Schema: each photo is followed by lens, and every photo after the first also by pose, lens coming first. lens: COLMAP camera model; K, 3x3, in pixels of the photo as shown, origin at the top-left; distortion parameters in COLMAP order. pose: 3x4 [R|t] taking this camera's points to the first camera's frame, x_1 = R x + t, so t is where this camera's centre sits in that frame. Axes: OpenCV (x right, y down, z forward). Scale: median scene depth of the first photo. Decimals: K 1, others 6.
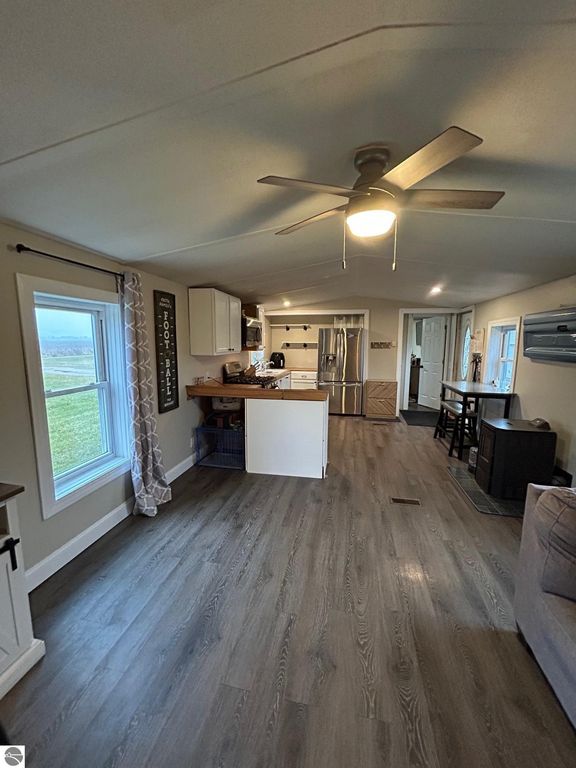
lens RADIAL K [[310.5, 0, 291.1], [0, 310.5, 382.0], [0, 0, 1]] dist [-0.000362, -0.000275]
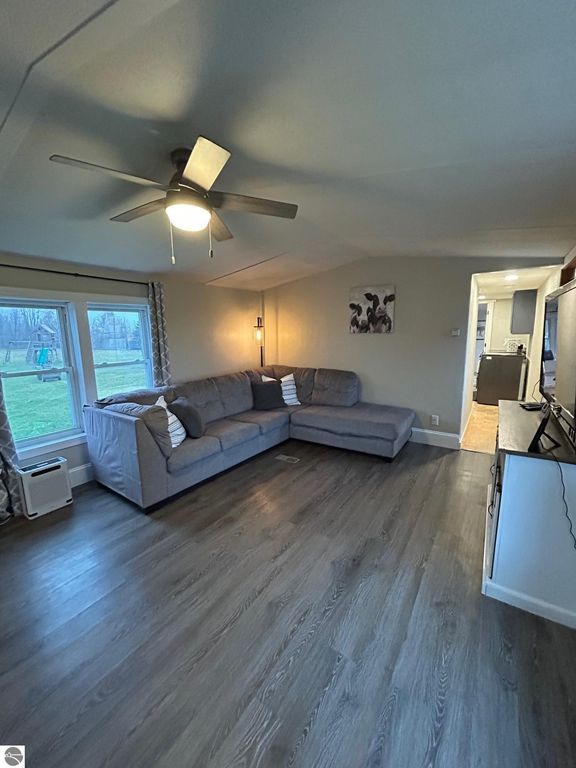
lens RADIAL K [[310.5, 0, 286.2], [0, 310.5, 386.5], [0, 0, 1]] dist [-0.000362, -0.000275]
pose [[-0.919293, -0.050583, 0.390310, -0.272448], [0.068216, 0.956218, 0.284593, -0.118383], [-0.387617, 0.288250, -0.875594, 1.049325]]
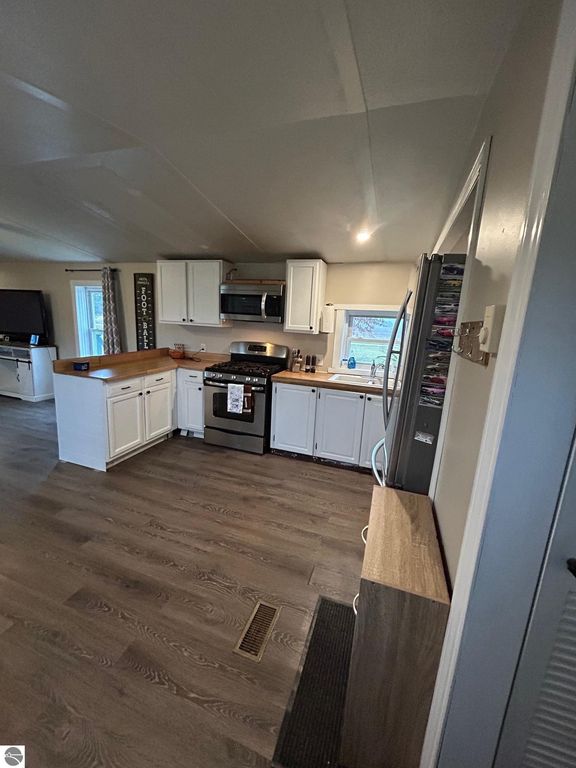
lens RADIAL K [[310.5, 0, 290.4], [0, 310.5, 382.4], [0, 0, 1]] dist [-0.000362, -0.000275]
pose [[-0.139083, 0.187630, -0.972343, 0.970878], [-0.185563, 0.959556, 0.211706, -0.247142], [0.972740, 0.209875, -0.098641, 1.952482]]
